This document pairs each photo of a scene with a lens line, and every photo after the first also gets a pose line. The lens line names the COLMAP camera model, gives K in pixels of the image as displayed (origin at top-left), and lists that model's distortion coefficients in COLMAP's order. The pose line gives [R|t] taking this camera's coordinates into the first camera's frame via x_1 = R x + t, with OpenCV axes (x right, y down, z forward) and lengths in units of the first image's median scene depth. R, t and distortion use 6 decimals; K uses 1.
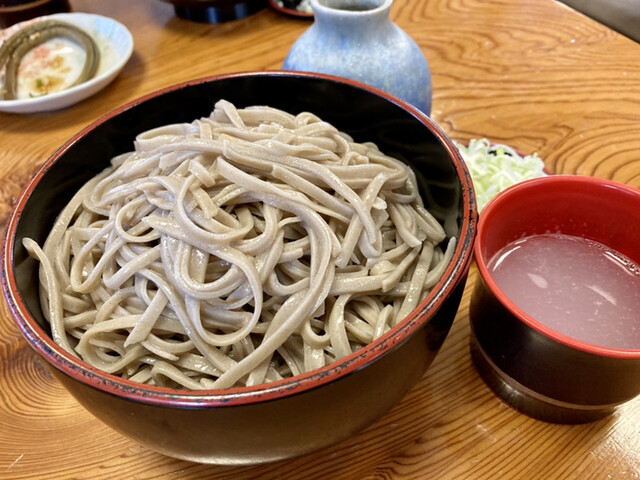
lens RADIAL K [[512.5, 0, 320.0], [0, 512.5, 240.0], [0, 0, 1]] dist [-0.039249, -0.000284]
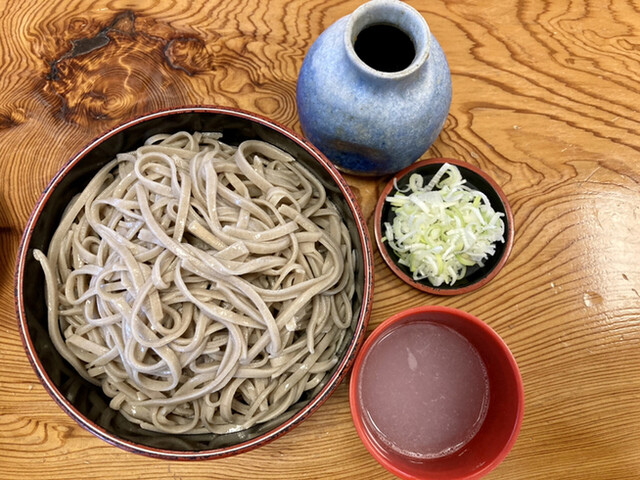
lens RADIAL K [[512.5, 0, 320.0], [0, 512.5, 240.0], [0, 0, 1]] dist [-0.039249, -0.000284]
pose [[0.935398, 0.352440, 0.028586, 0.067336], [-0.320334, 0.810397, 0.490553, -0.824634], [0.149725, -0.468019, 0.870942, -0.036821]]
